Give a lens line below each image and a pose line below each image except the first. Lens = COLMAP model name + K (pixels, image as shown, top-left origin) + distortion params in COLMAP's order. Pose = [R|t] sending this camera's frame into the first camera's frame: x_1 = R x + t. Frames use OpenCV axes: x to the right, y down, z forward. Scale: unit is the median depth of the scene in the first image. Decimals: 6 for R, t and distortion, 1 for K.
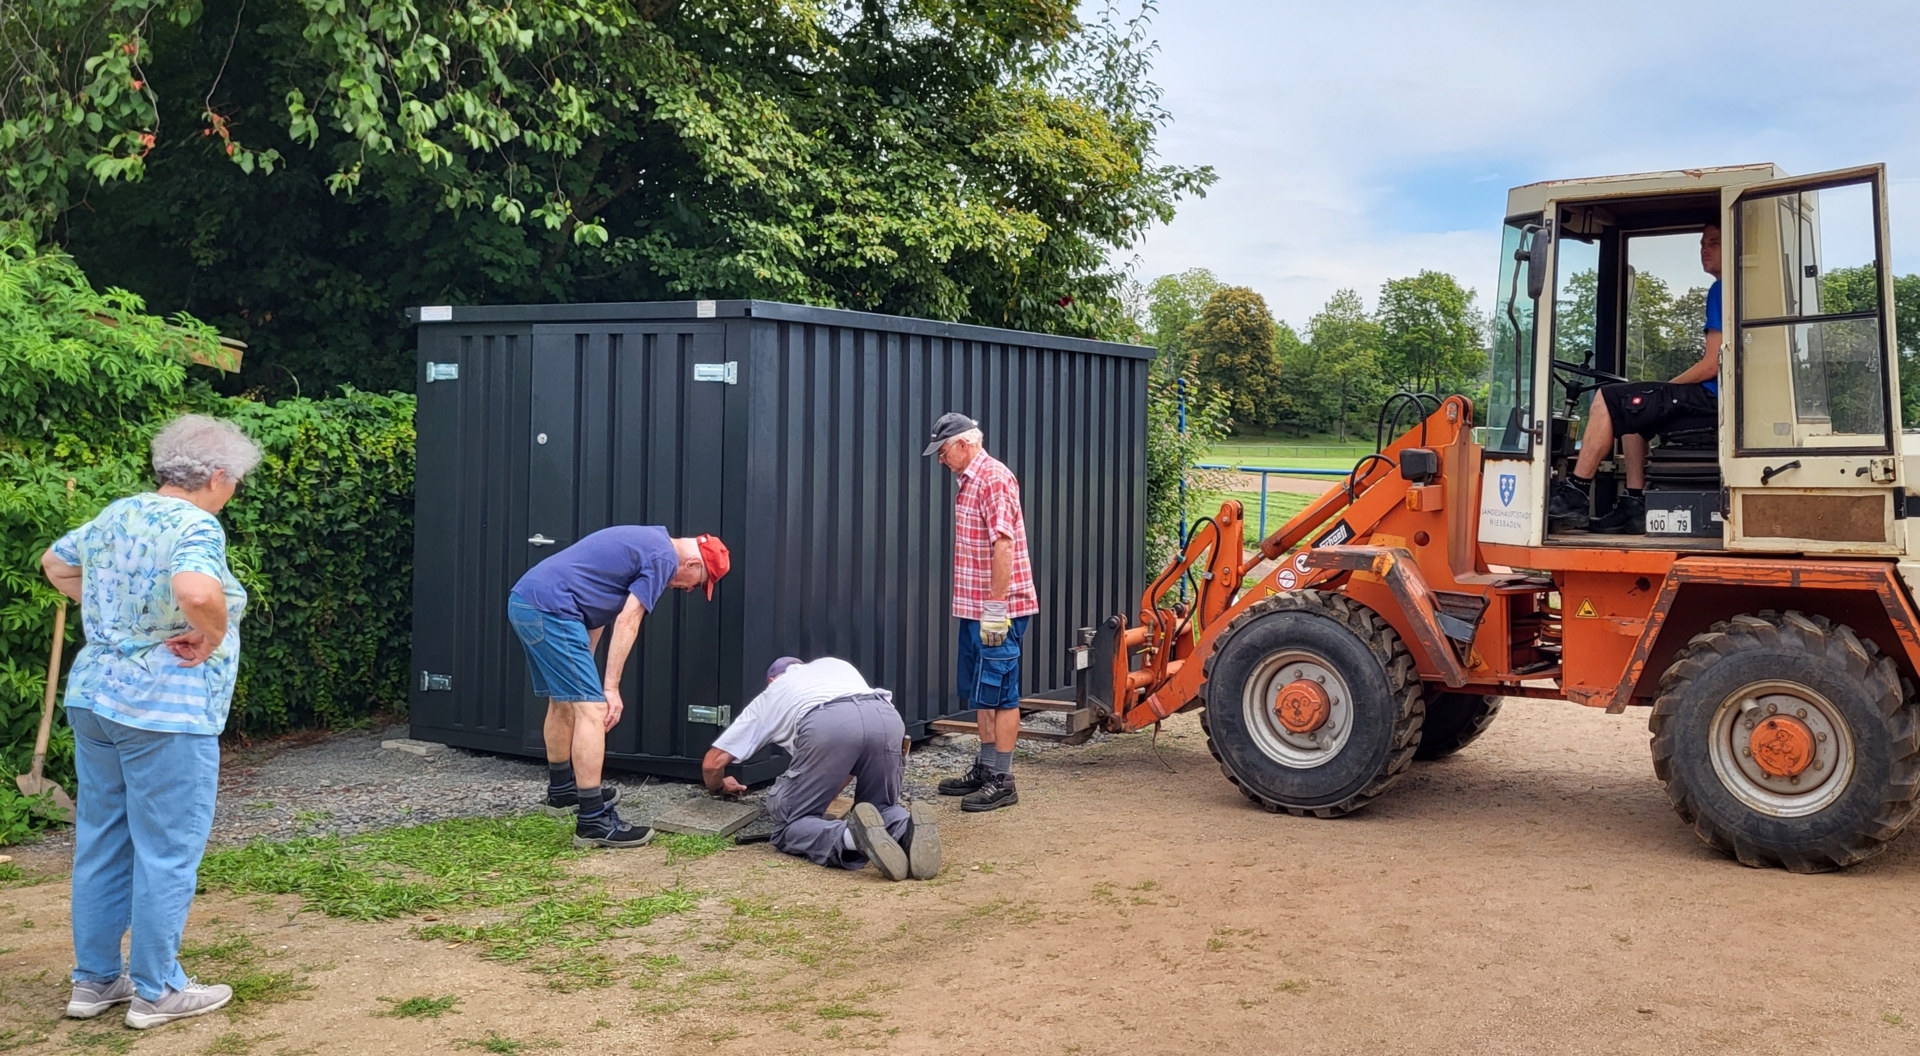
lens RADIAL K [[1751.6, 0, 1119.5], [0, 1751.6, 376.1], [0, 0, 1]] dist [0.013231, 0.000000]
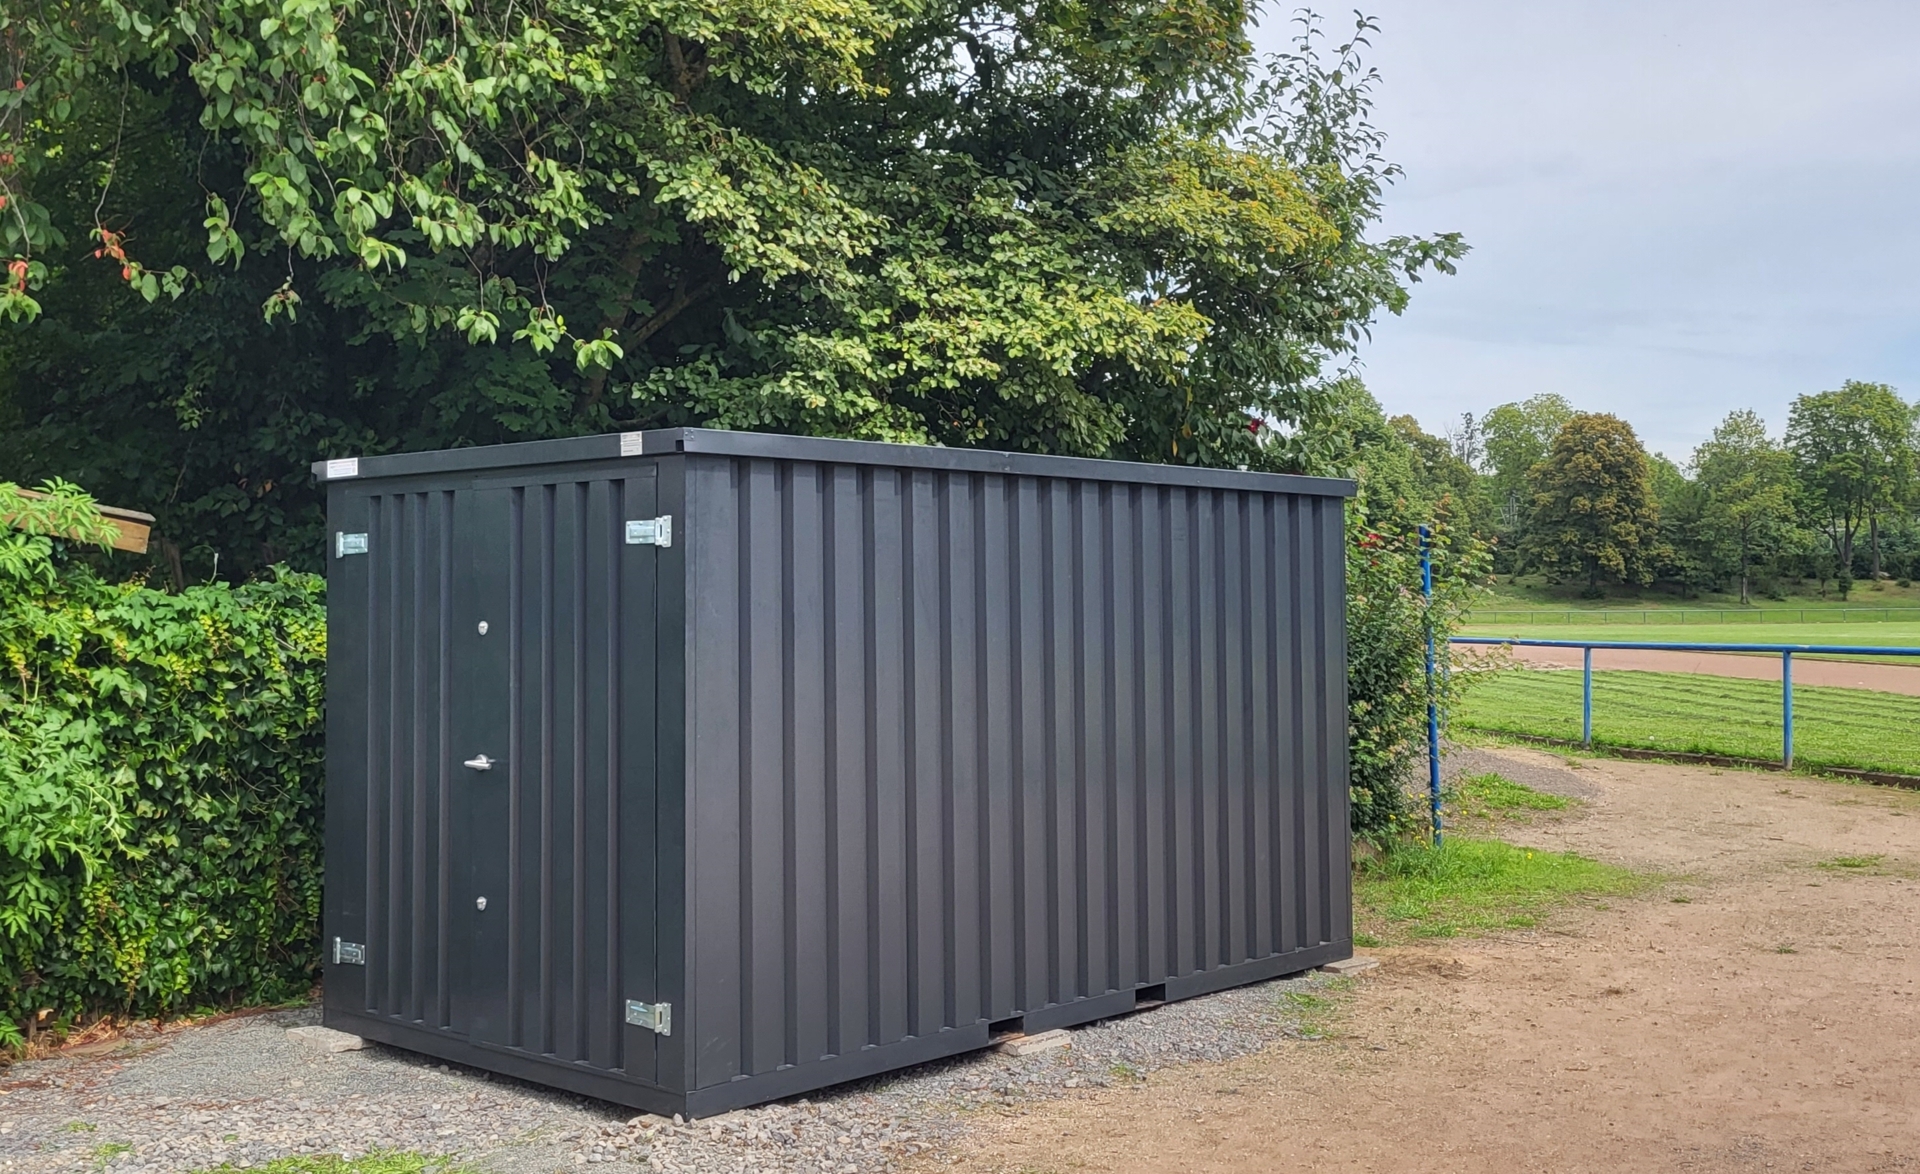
lens RADIAL K [[2036.4, 0, 946.8], [0, 2036.4, 501.4], [0, 0, 1]] dist [0.049270, 0.000000]
pose [[0.969388, -0.035150, -0.243004, 0.070334], [0.030900, 0.999296, -0.021280, 0.005595], [0.243581, 0.013119, 0.969792, 0.176927]]
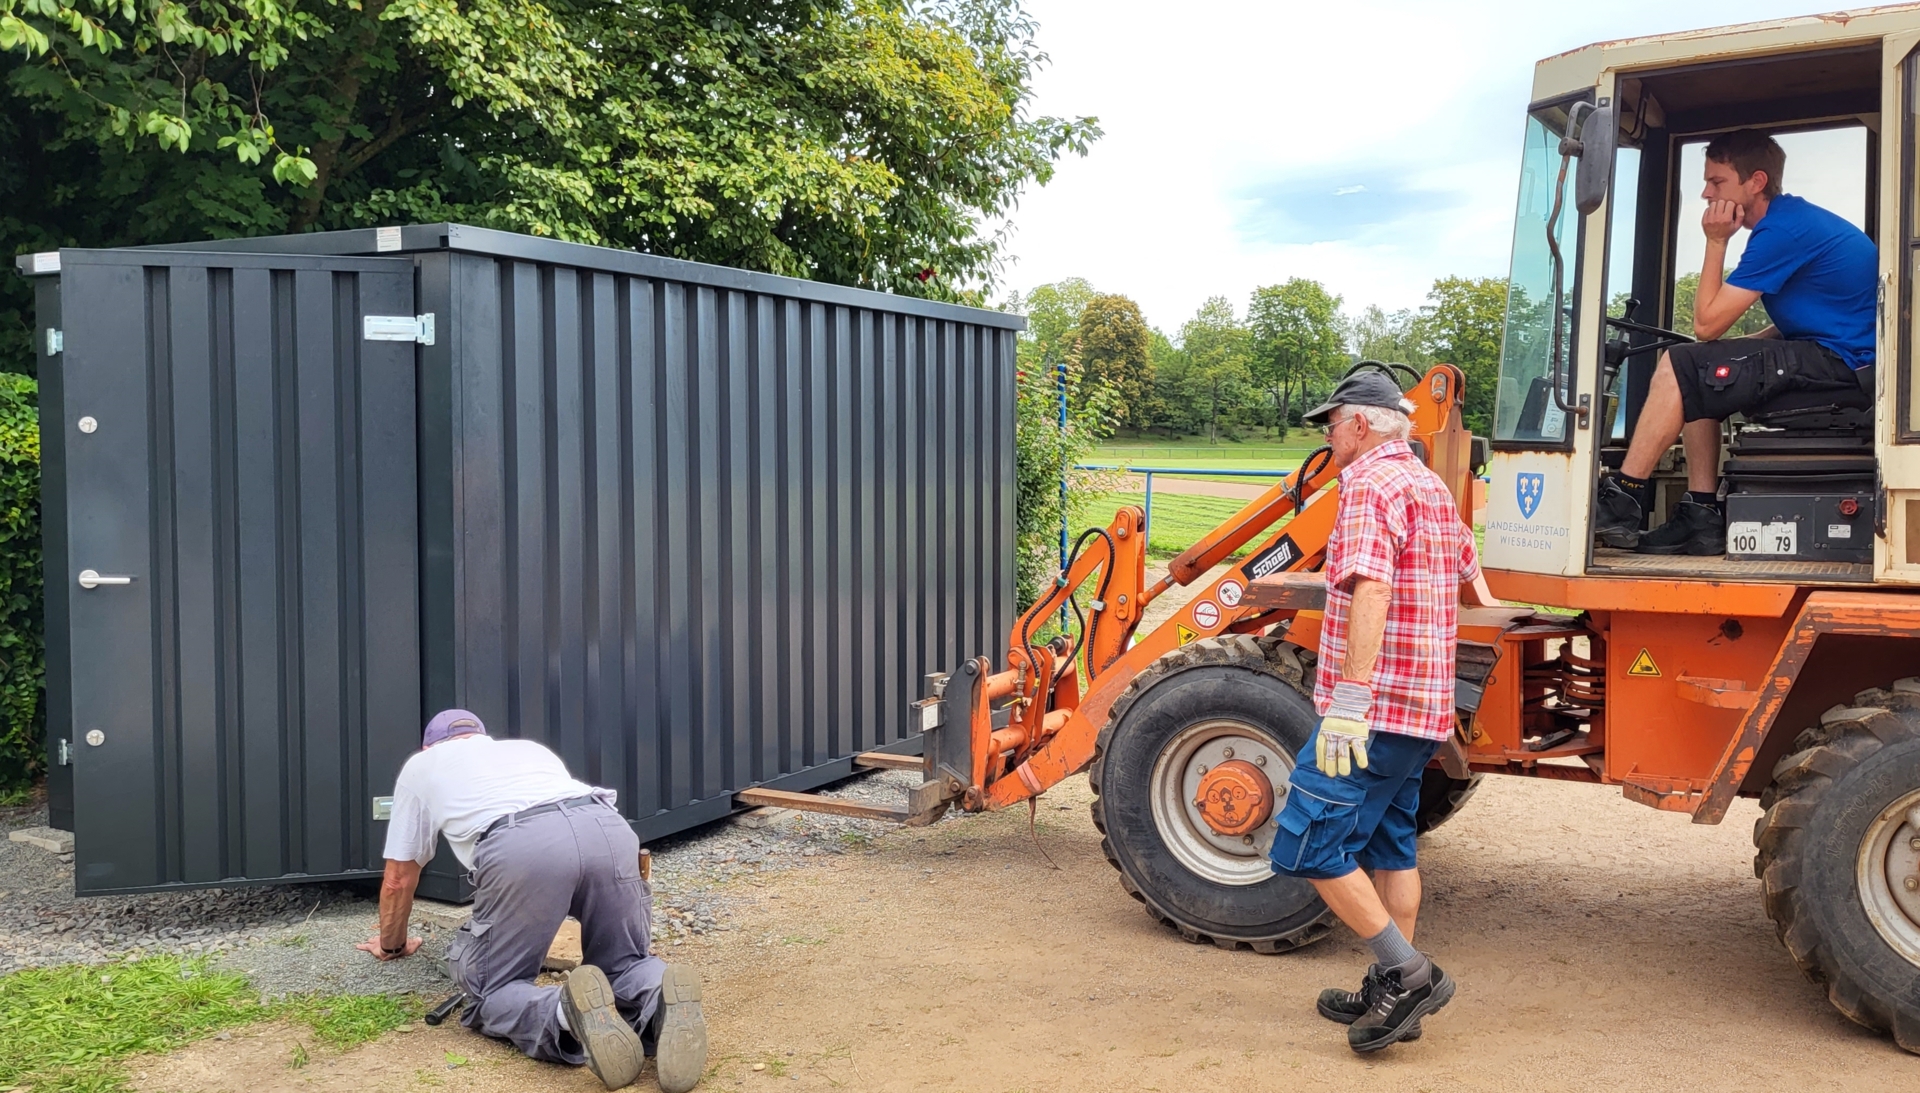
lens RADIAL K [[1645.3, 0, 1002.5], [0, 1645.3, 517.8], [0, 0, 1]] dist [0.032290, -0.023426]
pose [[0.999986, -0.005158, 0.000679, 0.007437], [0.005085, 0.996651, 0.081612, 0.014557], [-0.001098, -0.081607, 0.996664, 0.257388]]
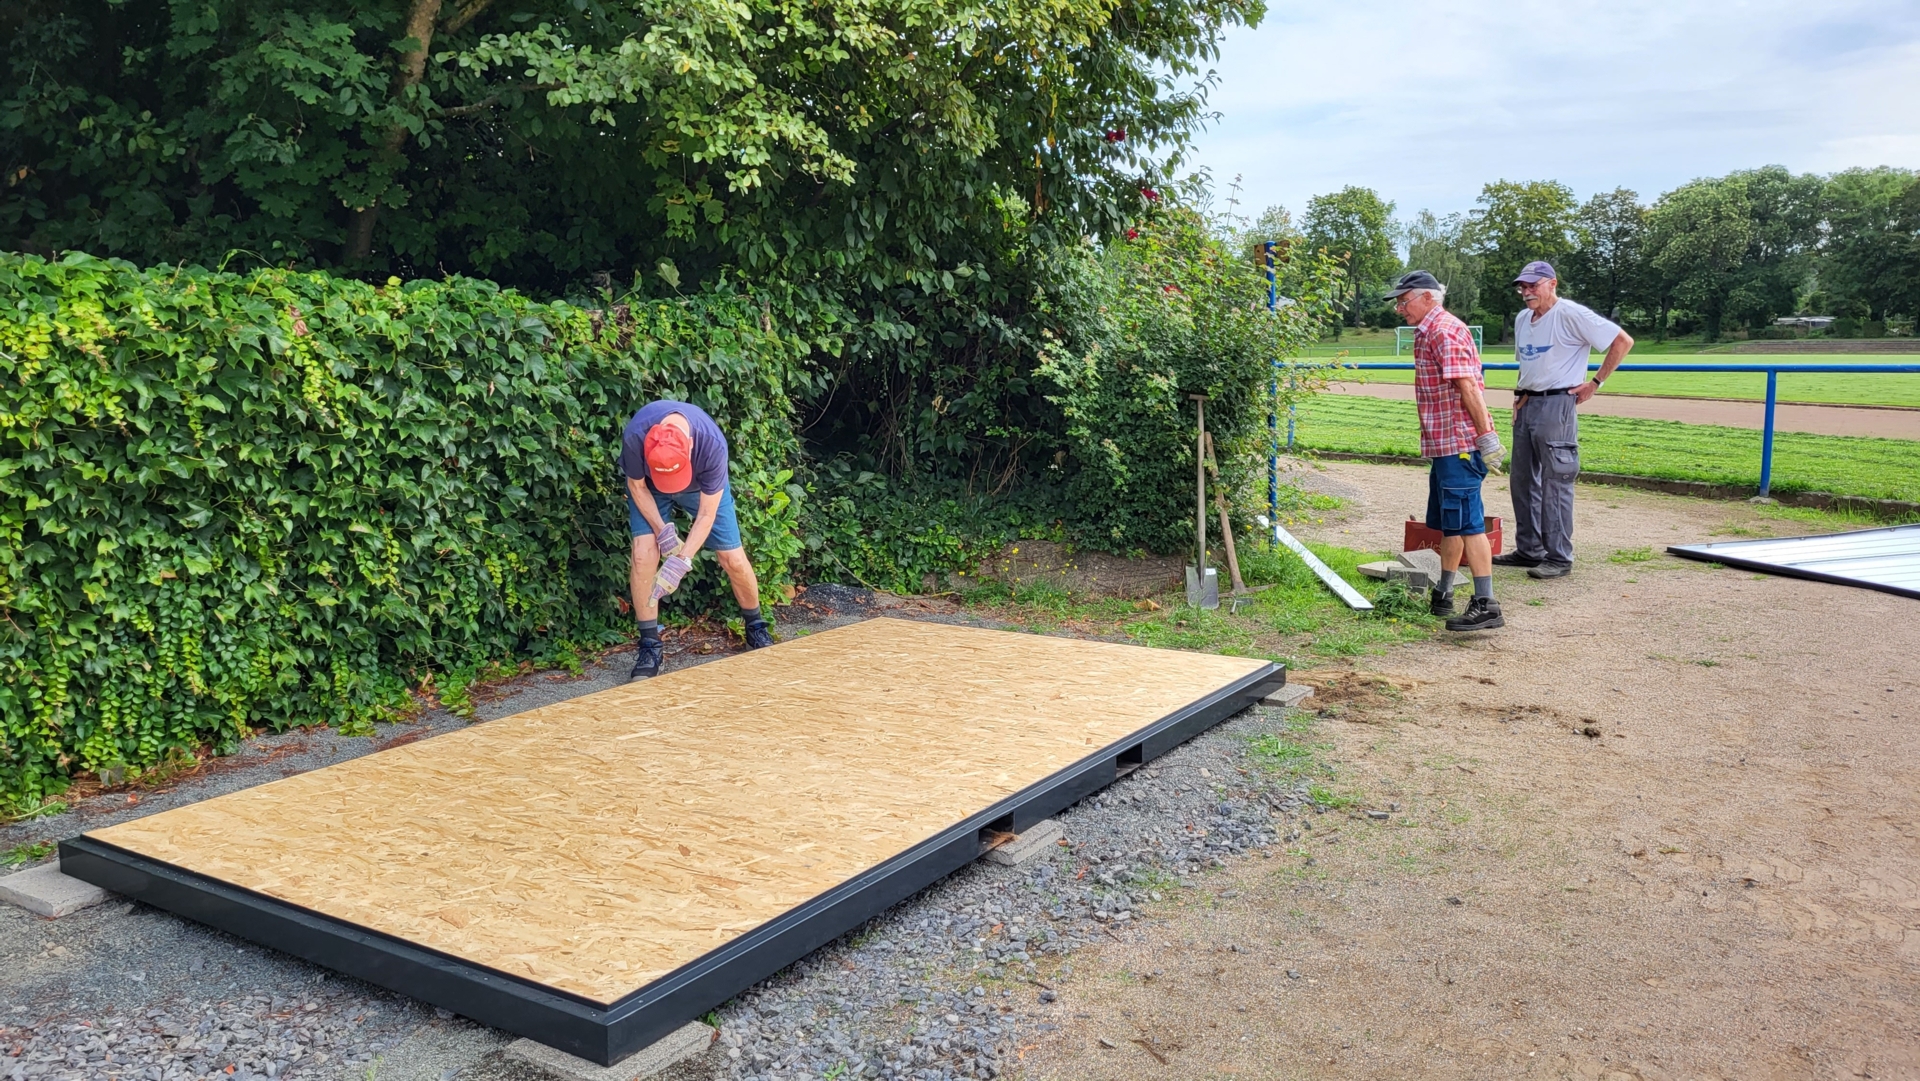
lens RADIAL K [[1474.9, 0, 952.0], [0, 1474.9, 491.0], [0, 0, 1]] dist [0.048266, -0.040784]
pose [[0.996771, -0.014817, -0.078915, -0.074768], [0.025098, 0.991074, 0.130932, 0.029944], [0.076271, -0.132490, 0.988245, 0.501983]]
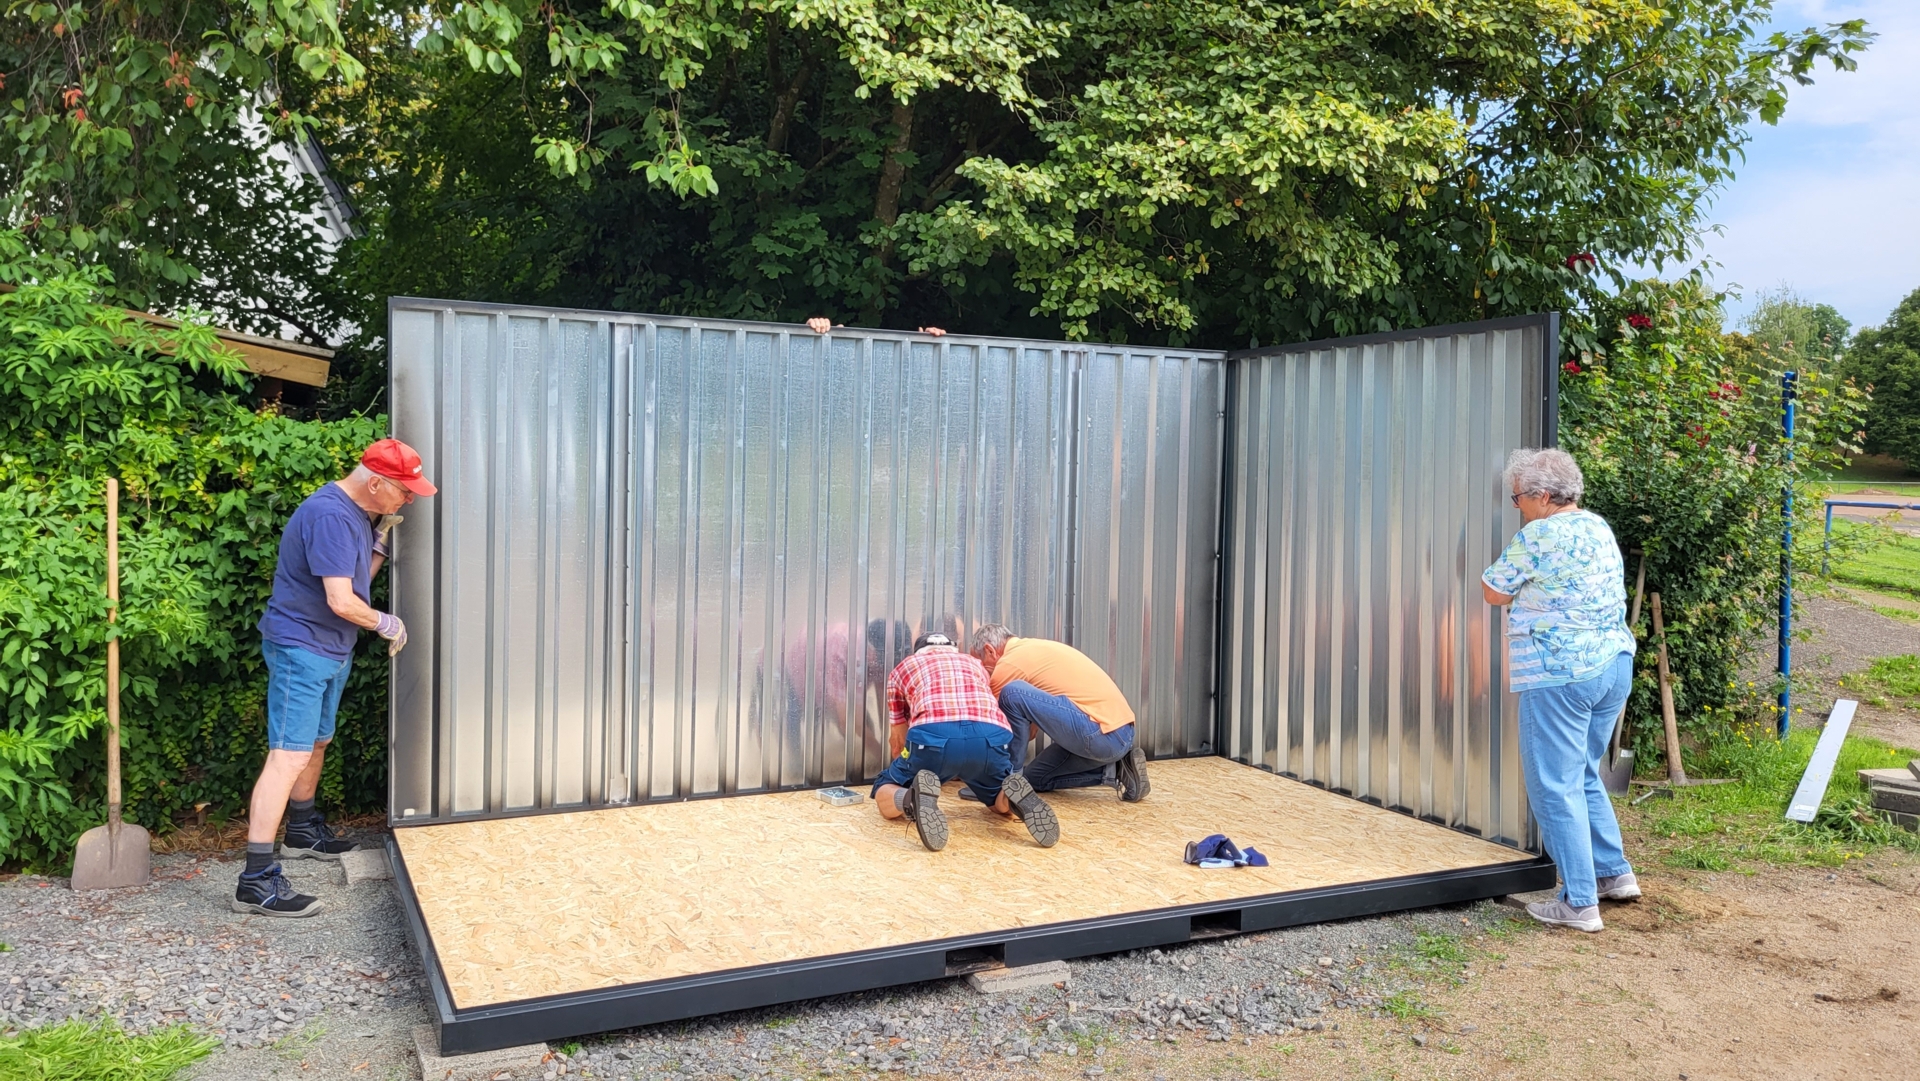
lens RADIAL K [[1474.9, 0, 962.8], [0, 1474.9, 531.9], [0, 0, 1]] dist [0.048266, -0.040784]
pose [[0.804944, 0.021567, -0.592958, 0.162781], [0.020785, 0.997701, 0.064504, 0.026116], [0.592986, -0.064247, 0.802645, 0.558825]]
